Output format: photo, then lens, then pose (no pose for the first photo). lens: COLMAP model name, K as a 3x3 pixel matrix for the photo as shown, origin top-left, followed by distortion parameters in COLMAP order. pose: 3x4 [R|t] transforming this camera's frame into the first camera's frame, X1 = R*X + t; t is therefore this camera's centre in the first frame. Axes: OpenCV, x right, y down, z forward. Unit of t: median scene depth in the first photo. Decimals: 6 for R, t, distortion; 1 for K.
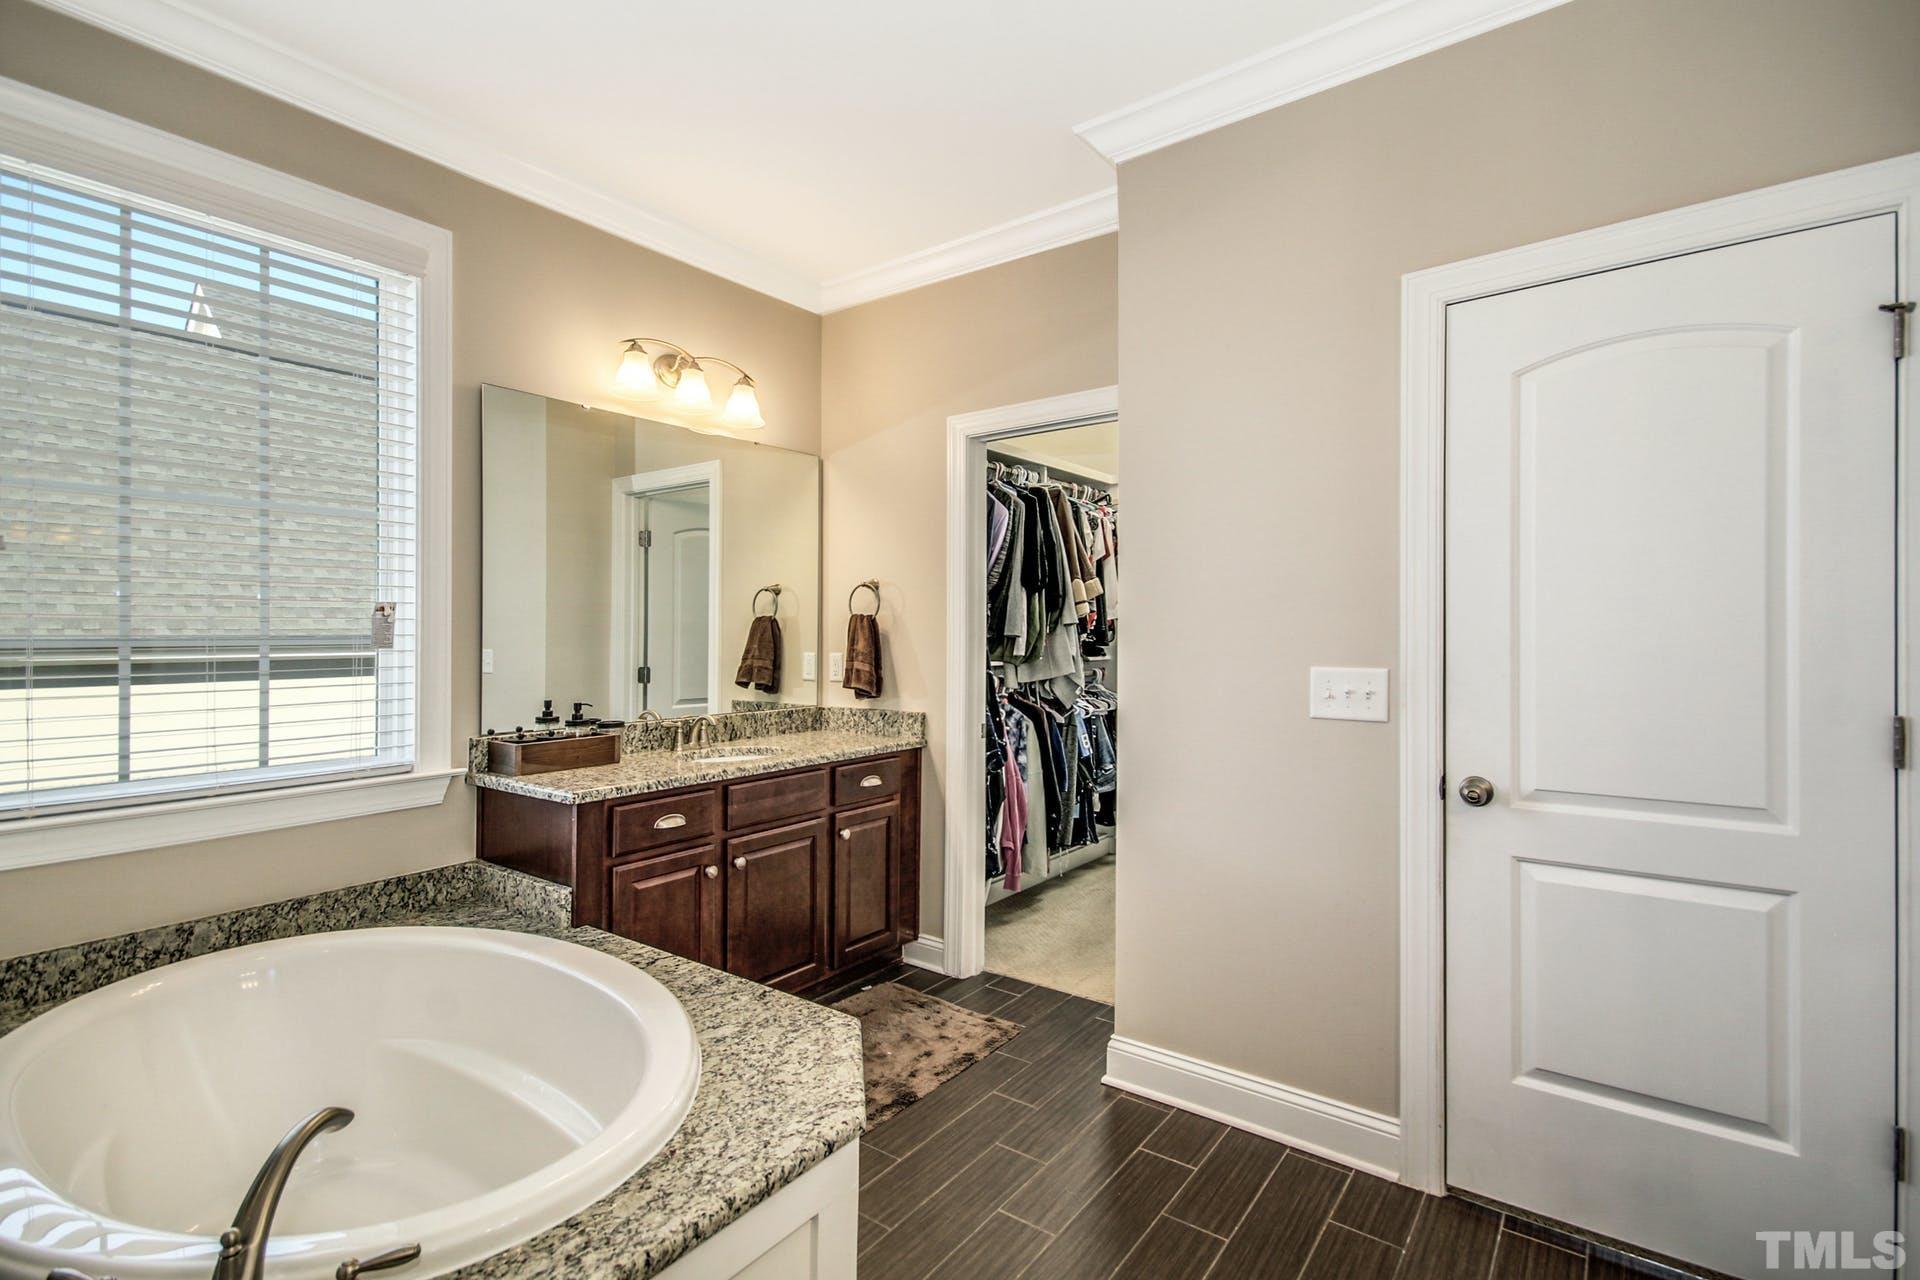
lens RADIAL K [[954.4, 0, 957.2], [0, 954.4, 633.6], [0, 0, 1]] dist [0.005609, 0.000088]
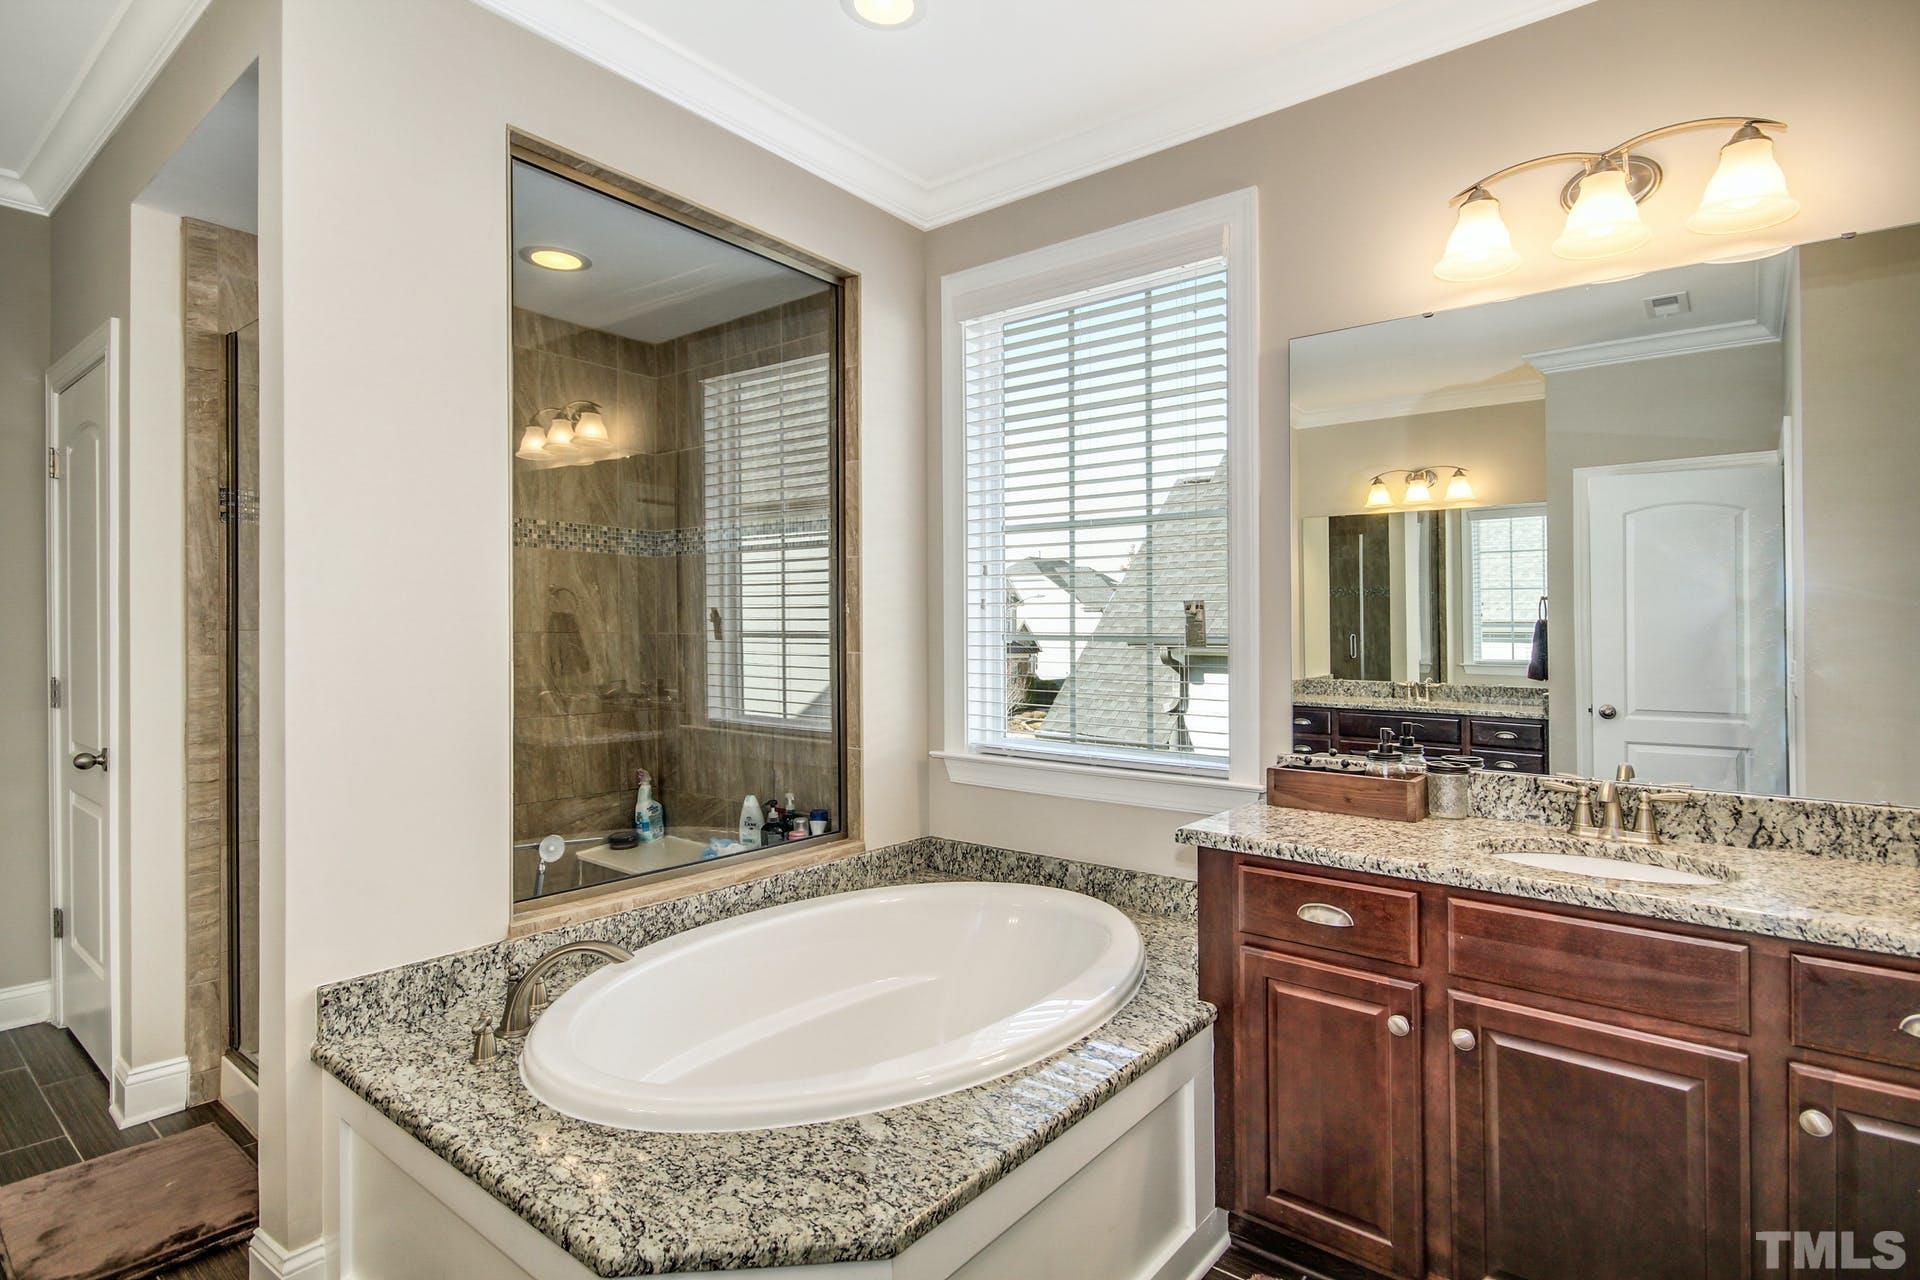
lens RADIAL K [[954.4, 0, 956.9], [0, 954.4, 628.1], [0, 0, 1]] dist [0.005609, 0.000088]
pose [[-0.060815, -0.000975, -0.998149, 0.400030], [-0.008406, 0.999965, -0.000464, -0.001628], [0.998114, 0.008362, -0.060821, 0.812904]]
